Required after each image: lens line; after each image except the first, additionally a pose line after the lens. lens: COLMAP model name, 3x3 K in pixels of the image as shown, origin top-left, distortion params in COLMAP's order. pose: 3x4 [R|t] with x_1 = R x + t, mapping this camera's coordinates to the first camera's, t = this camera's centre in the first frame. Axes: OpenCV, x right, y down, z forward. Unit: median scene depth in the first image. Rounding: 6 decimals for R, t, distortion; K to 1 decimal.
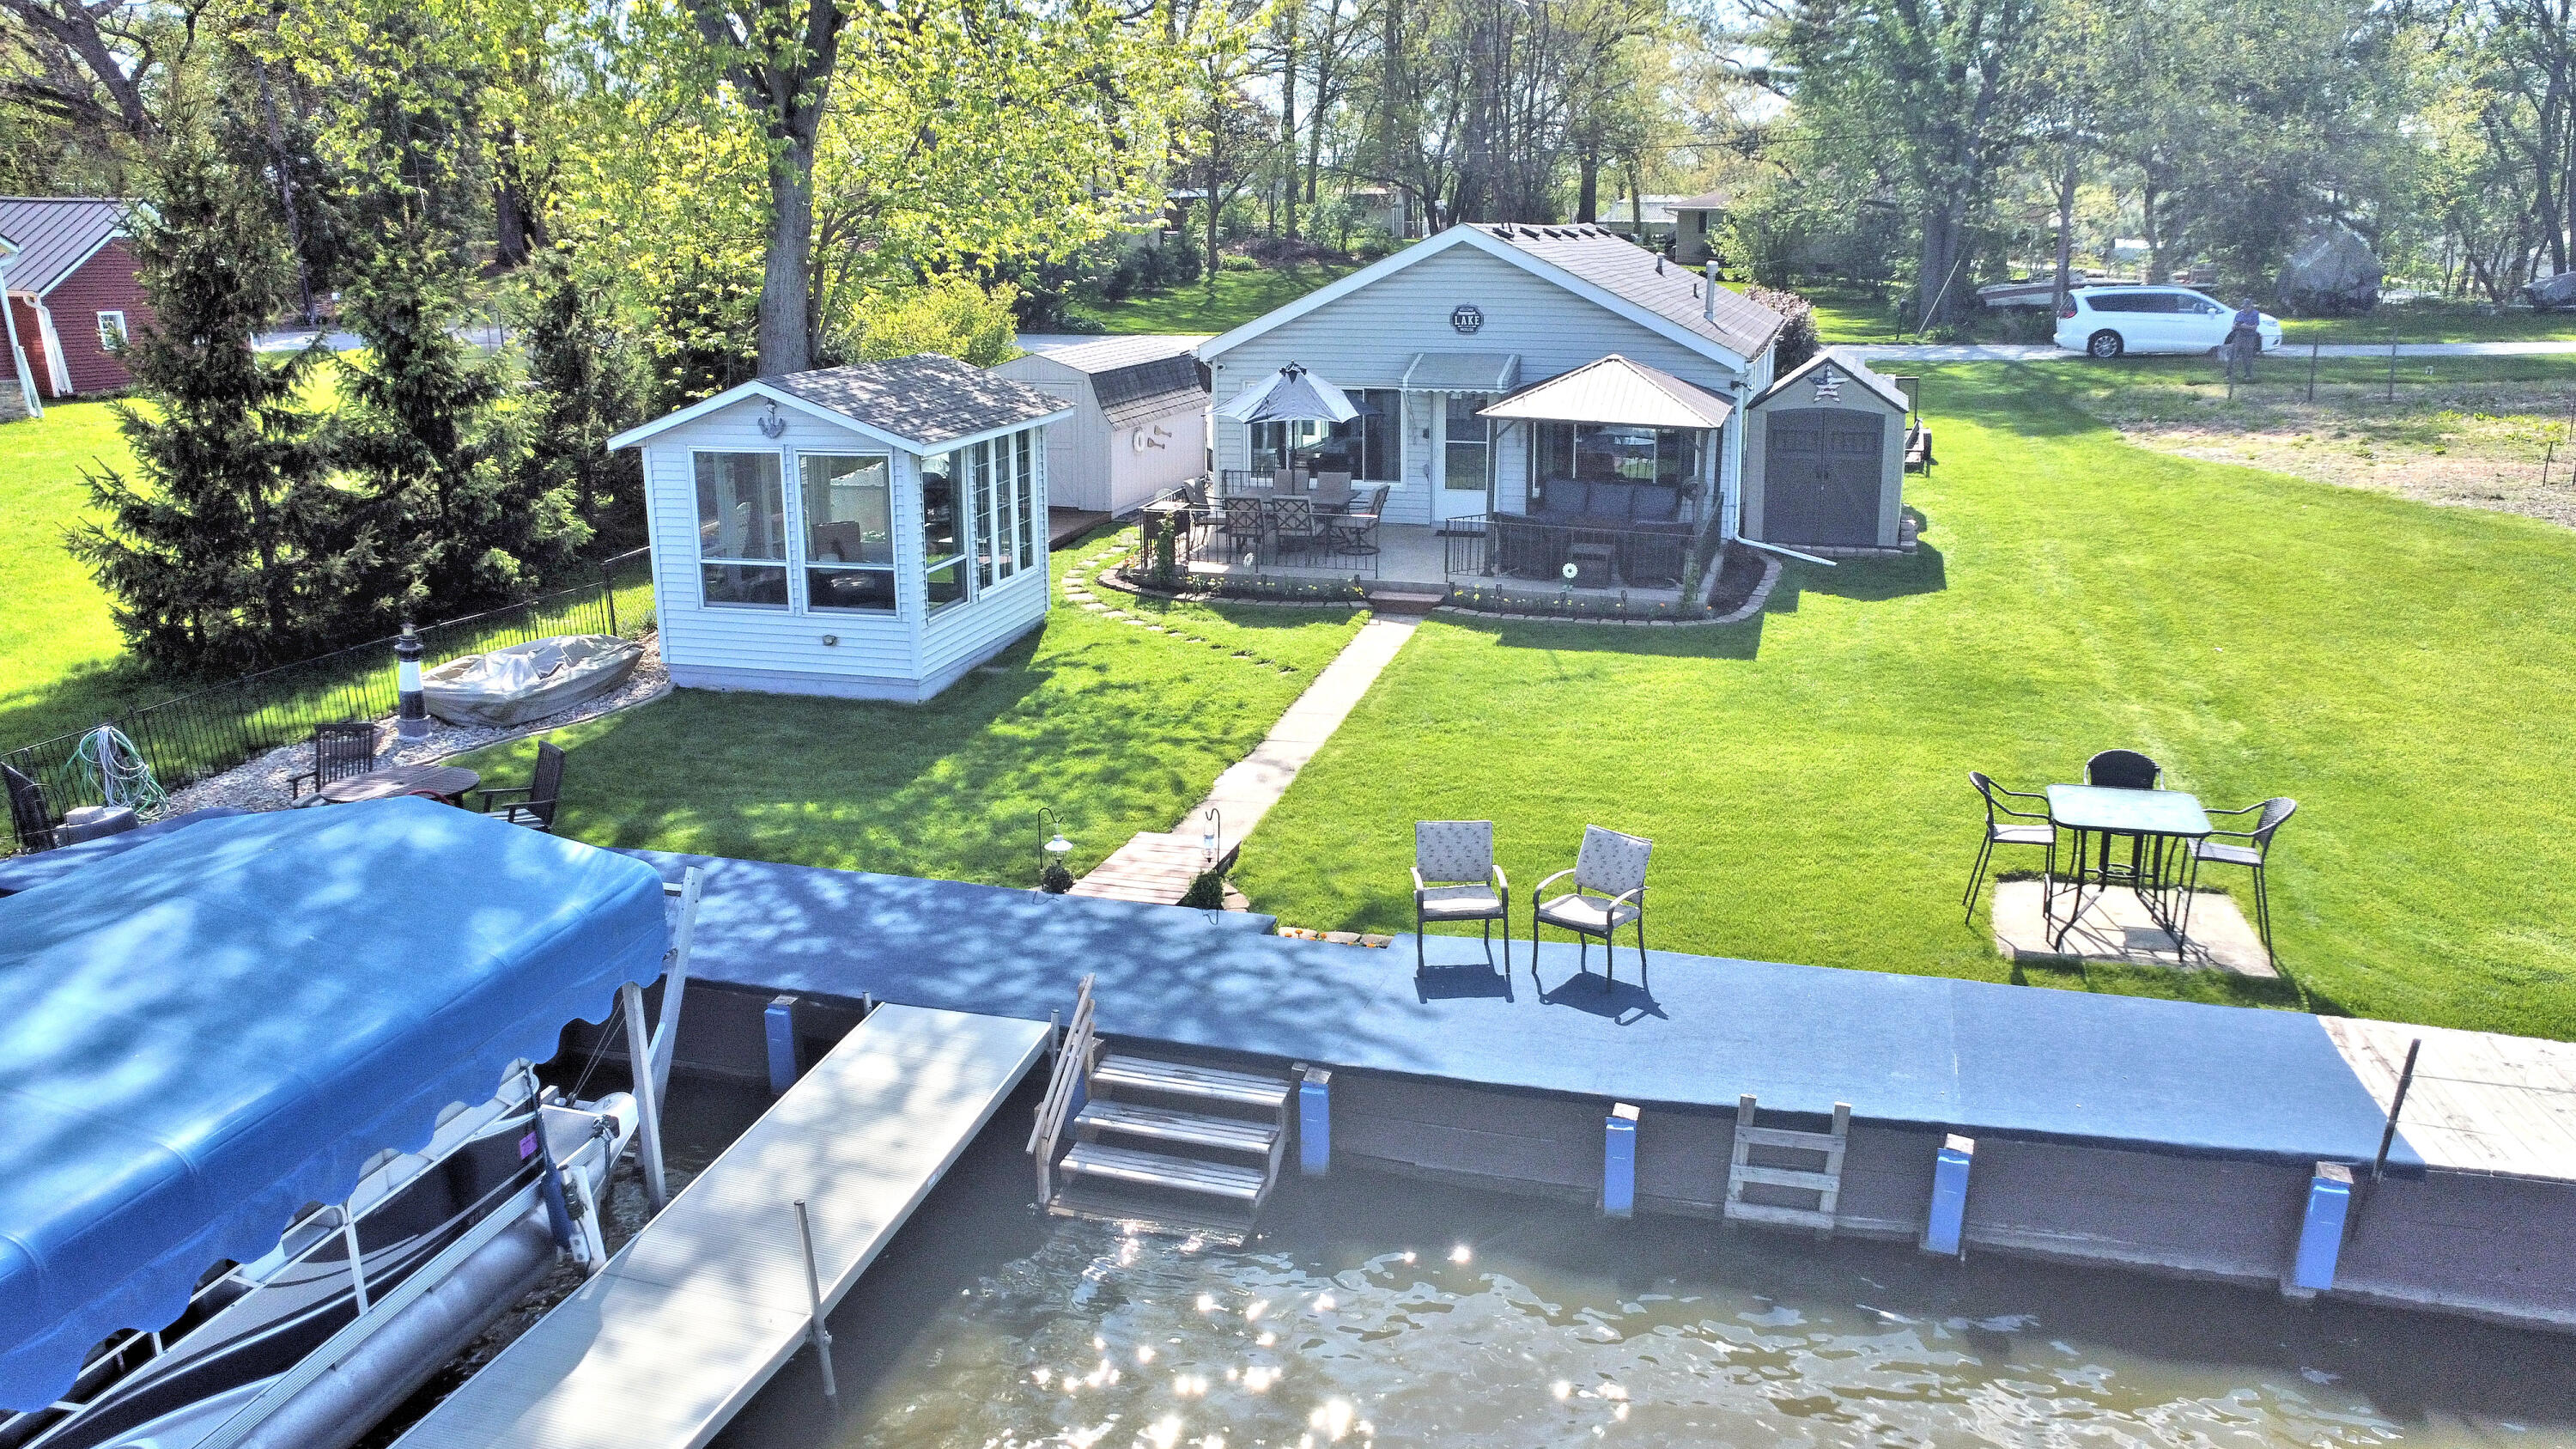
lens RADIAL K [[1932.2, 0, 1305.8], [0, 1932.2, 728.9], [0, 0, 1]] dist [-0.206193, 0.348041]
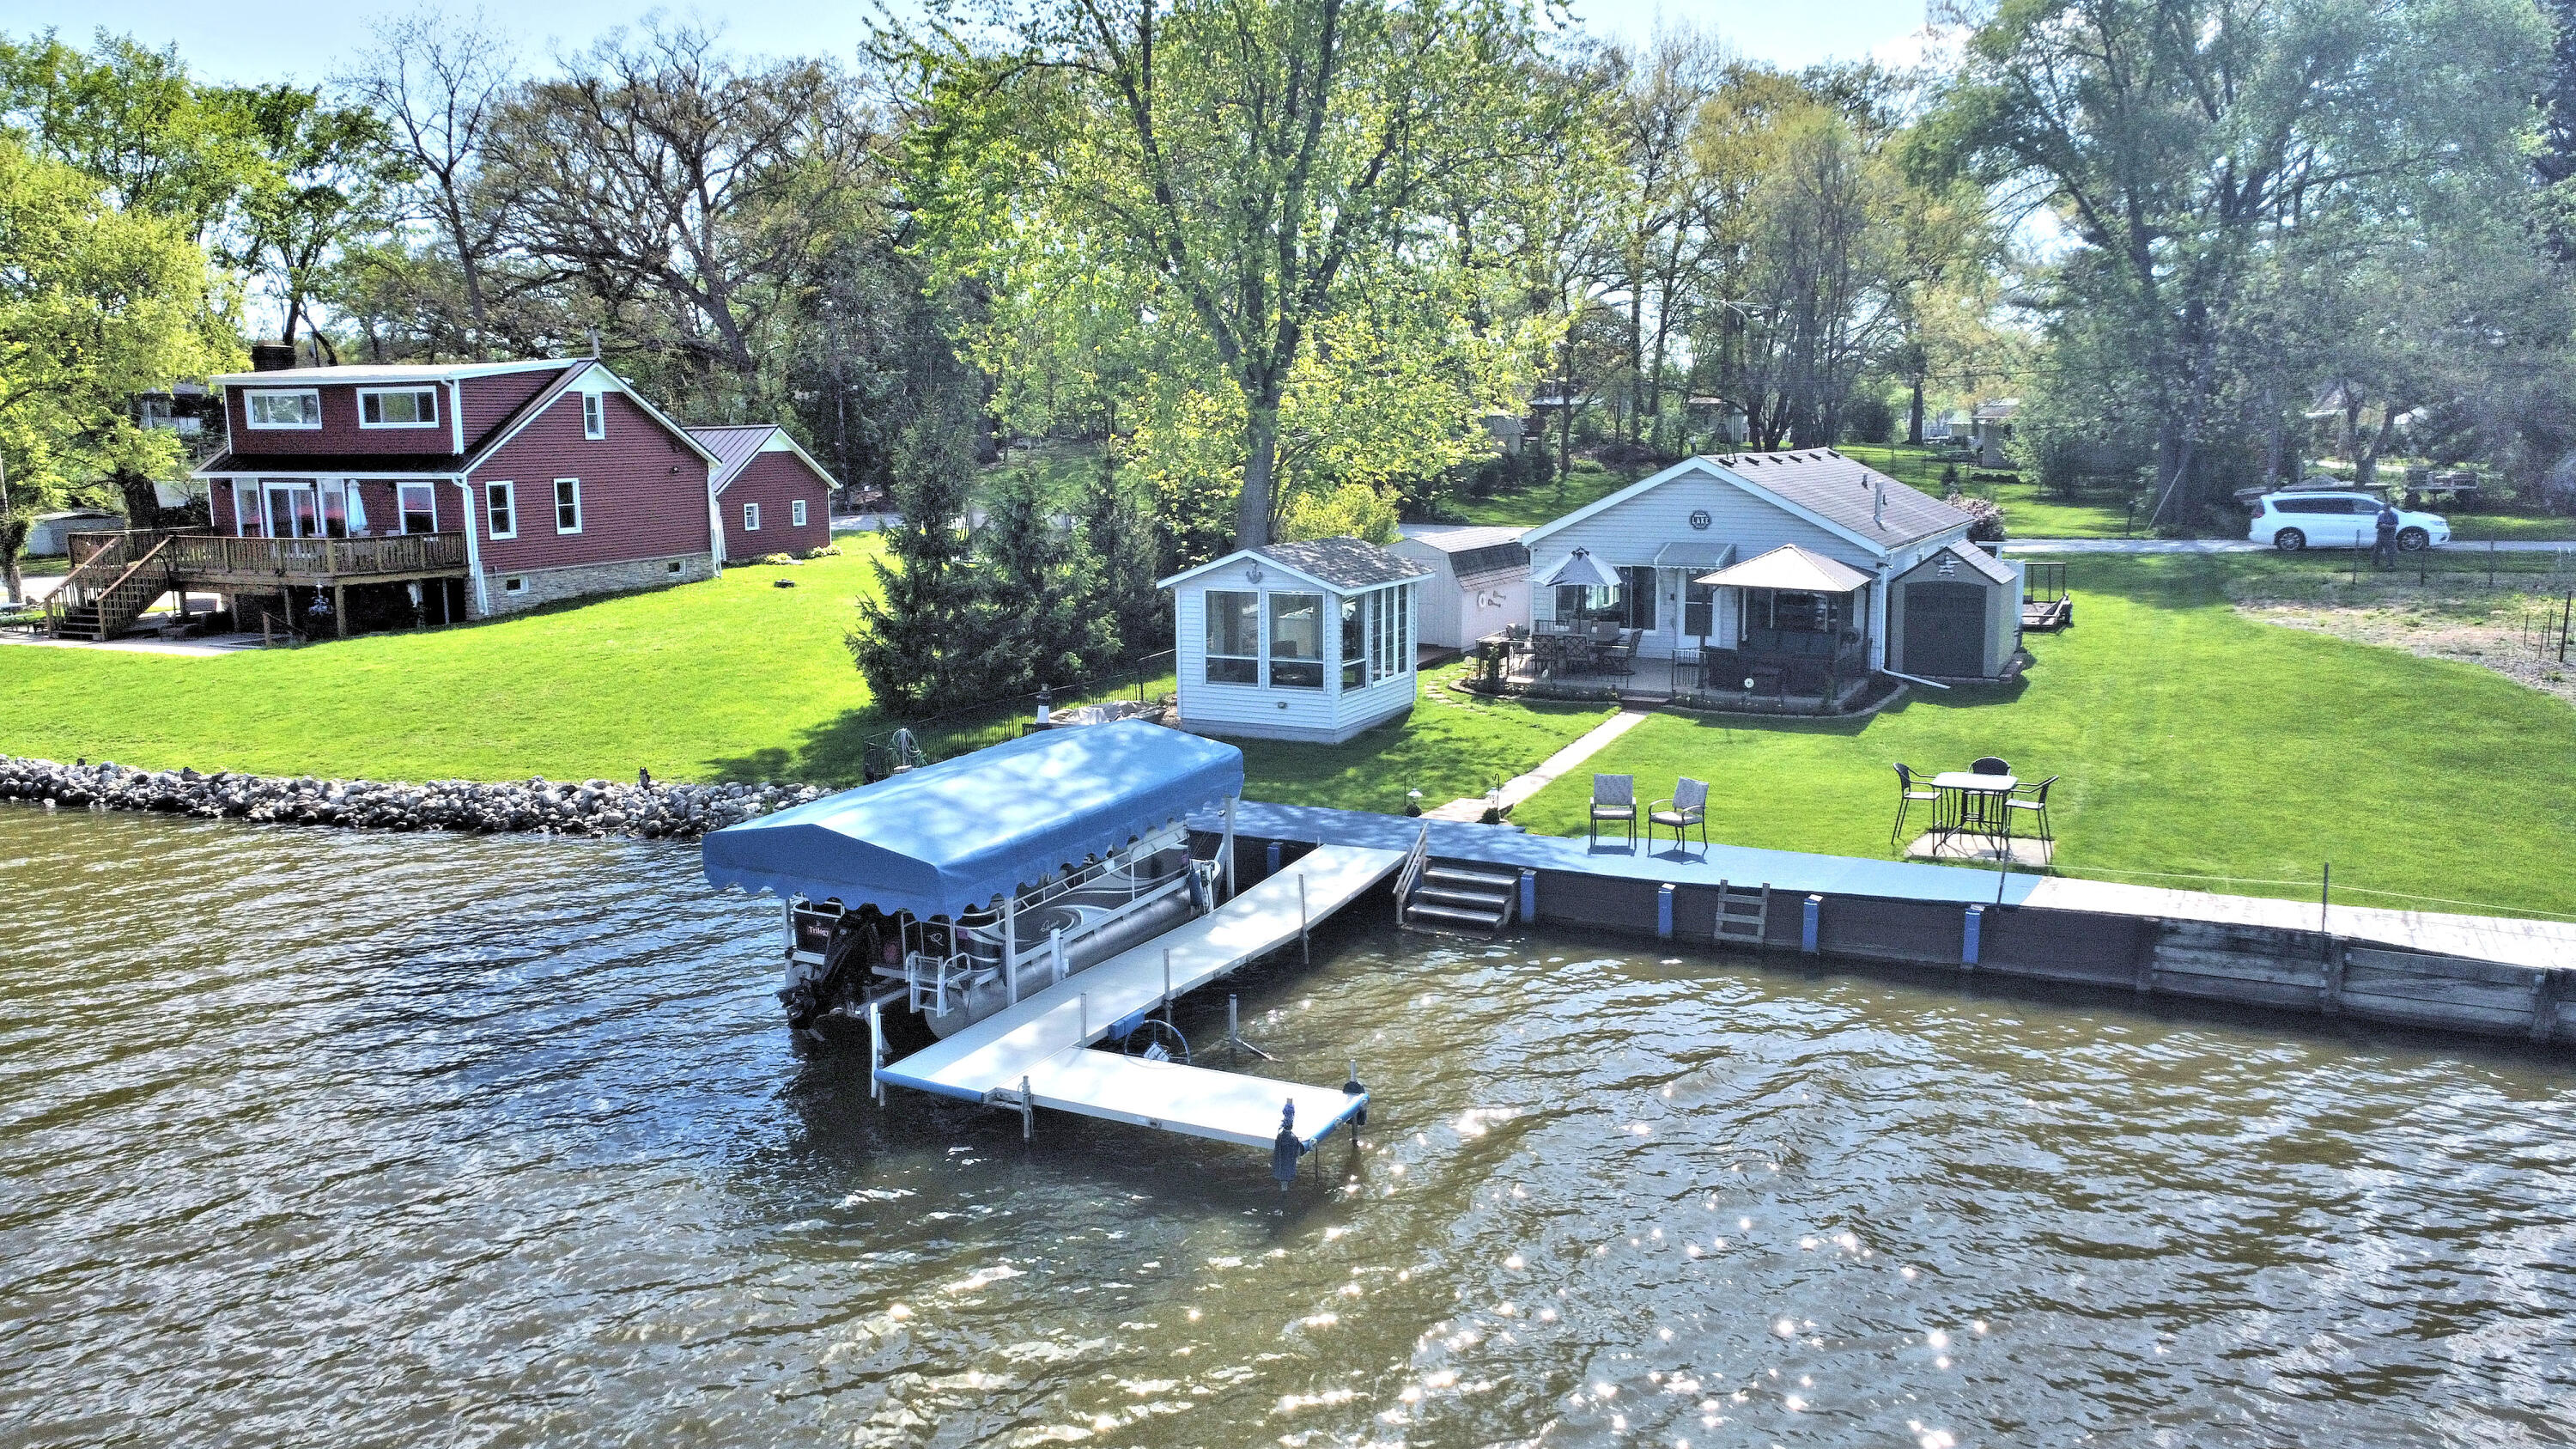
lens RADIAL K [[1932.2, 0, 1305.8], [0, 1932.2, 728.9], [0, 0, 1]] dist [-0.206193, 0.348041]
pose [[0.981446, 0.027901, -0.189698, 0.075163], [-0.046177, 0.994630, -0.092617, 0.106958], [0.186095, 0.099658, 0.977465, -0.532332]]
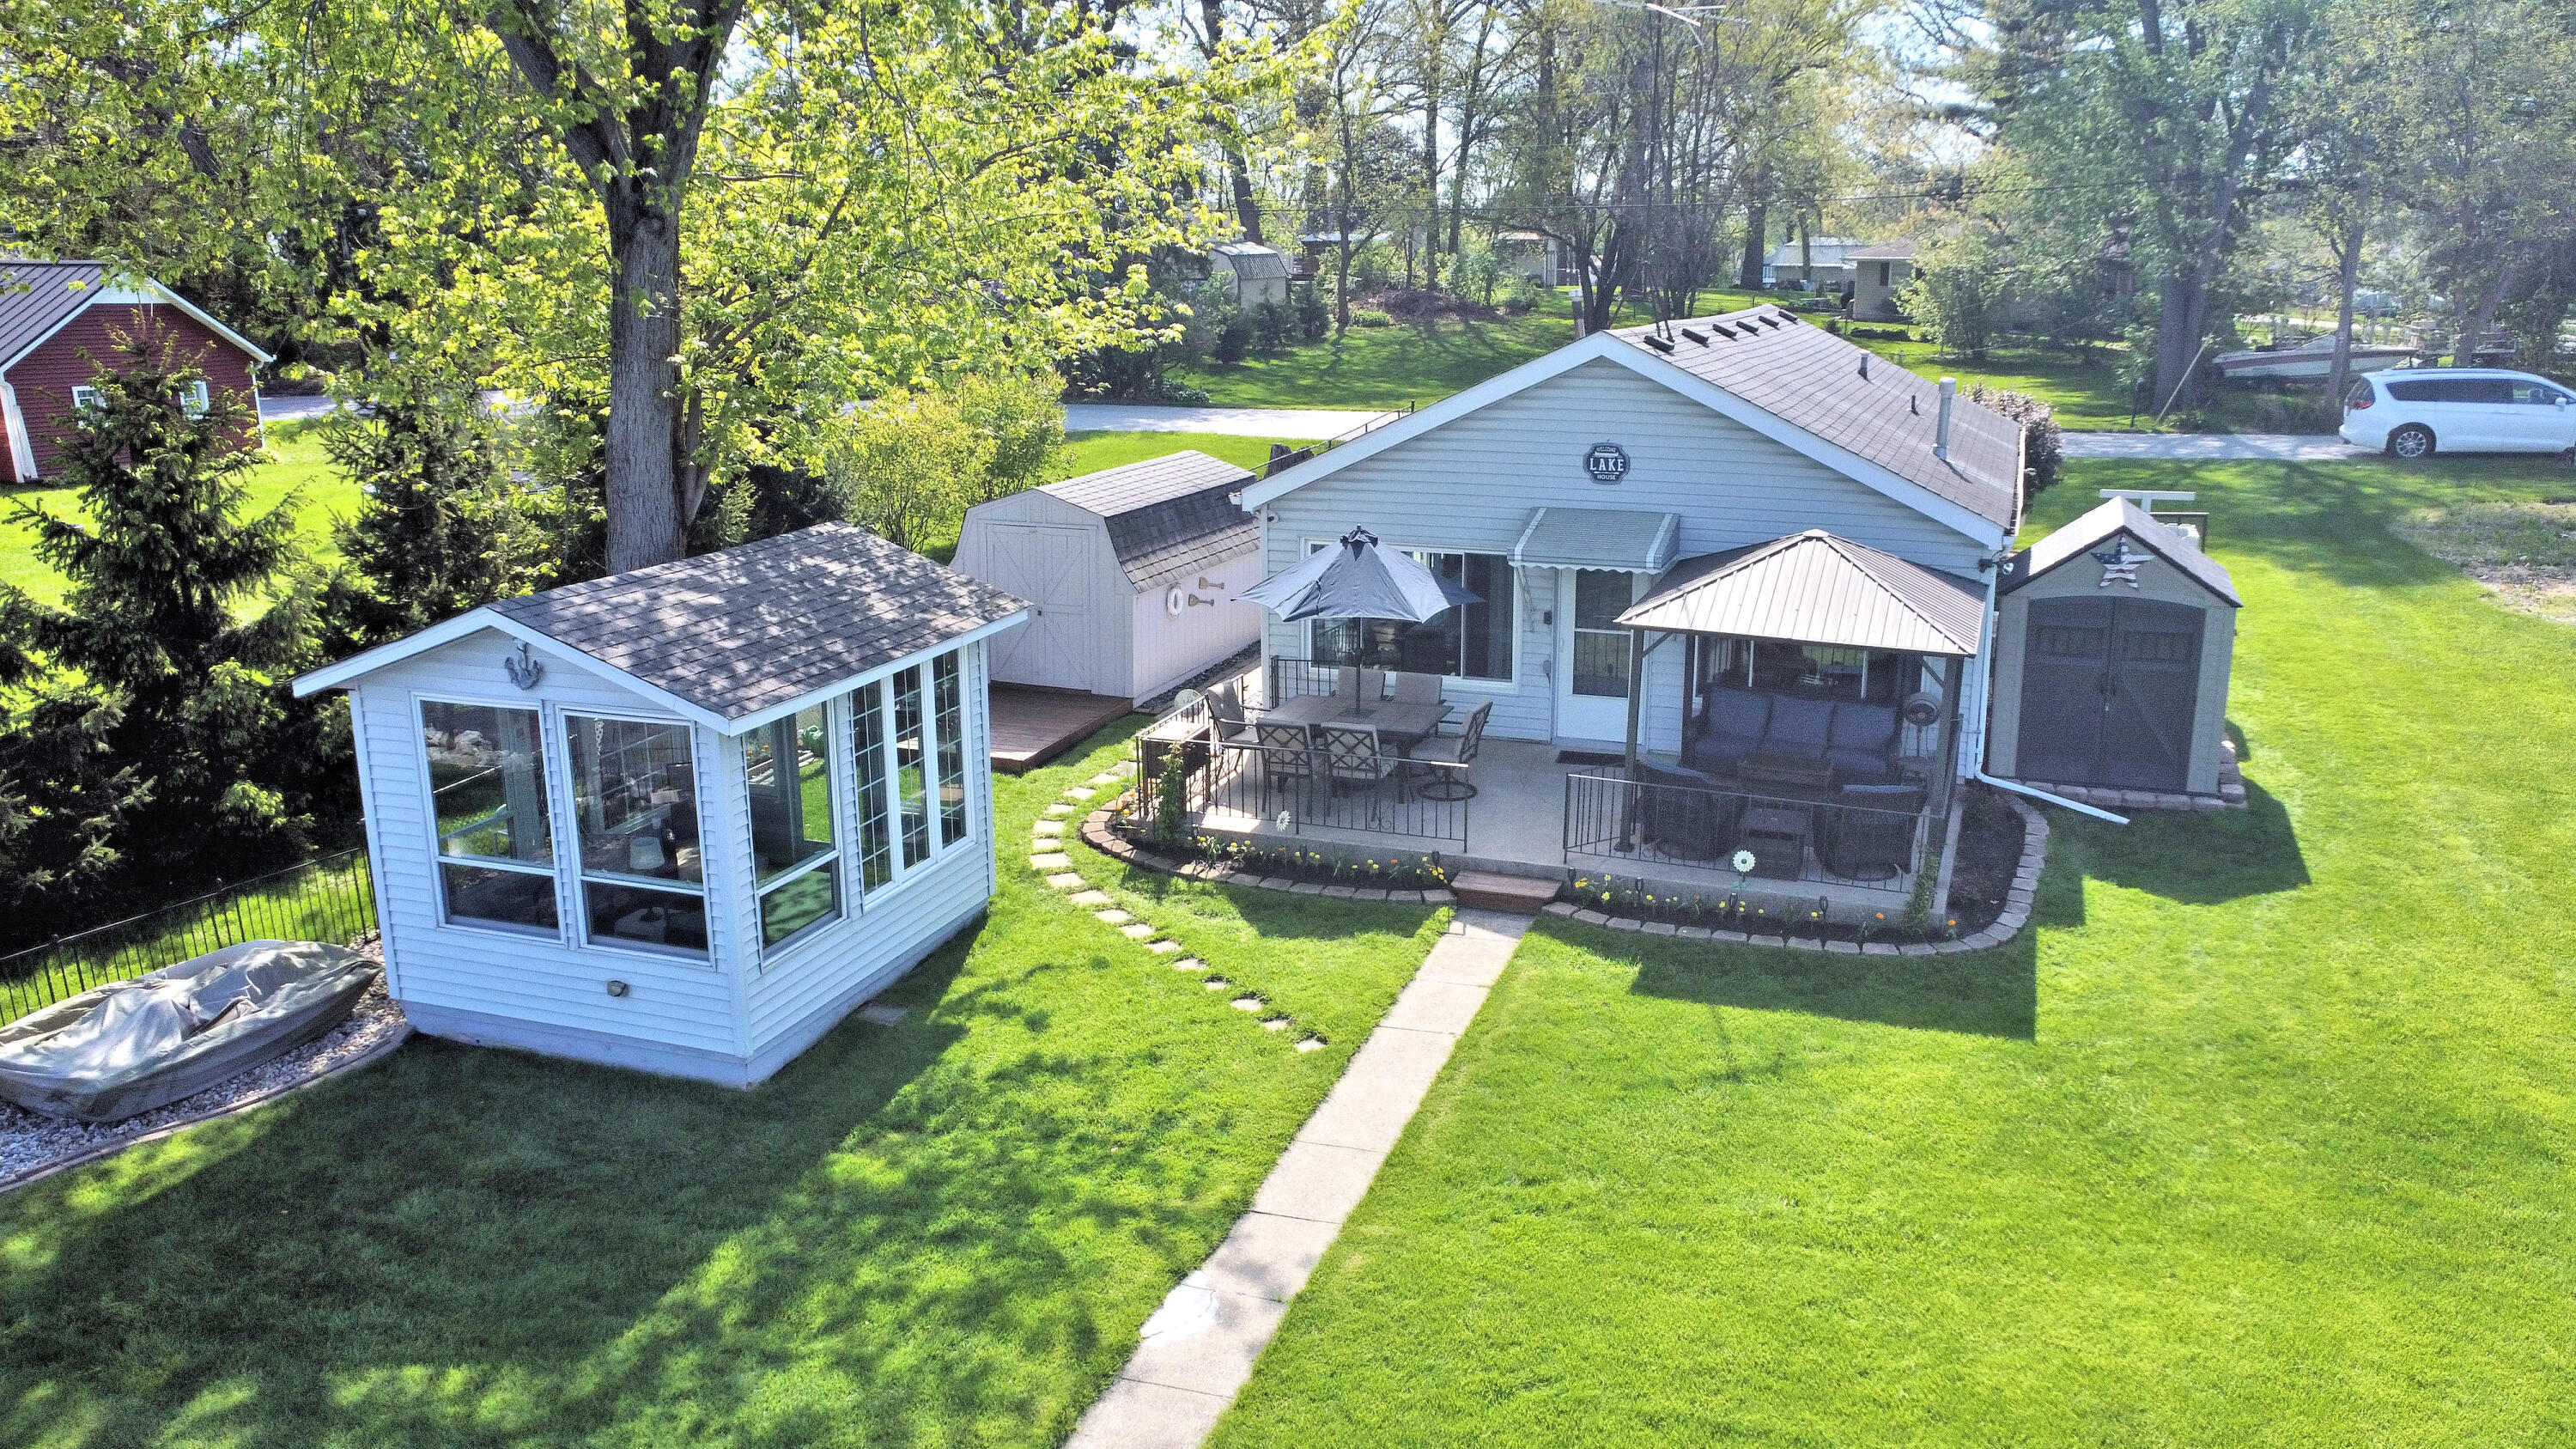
lens RADIAL K [[1932.2, 0, 1305.8], [0, 1932.2, 728.9], [0, 0, 1]] dist [-0.206193, 0.348041]
pose [[0.996675, 0.019728, -0.079056, 0.032793], [-0.021030, 0.999656, -0.015670, -0.108873], [0.078720, 0.017281, 0.996747, 0.297420]]
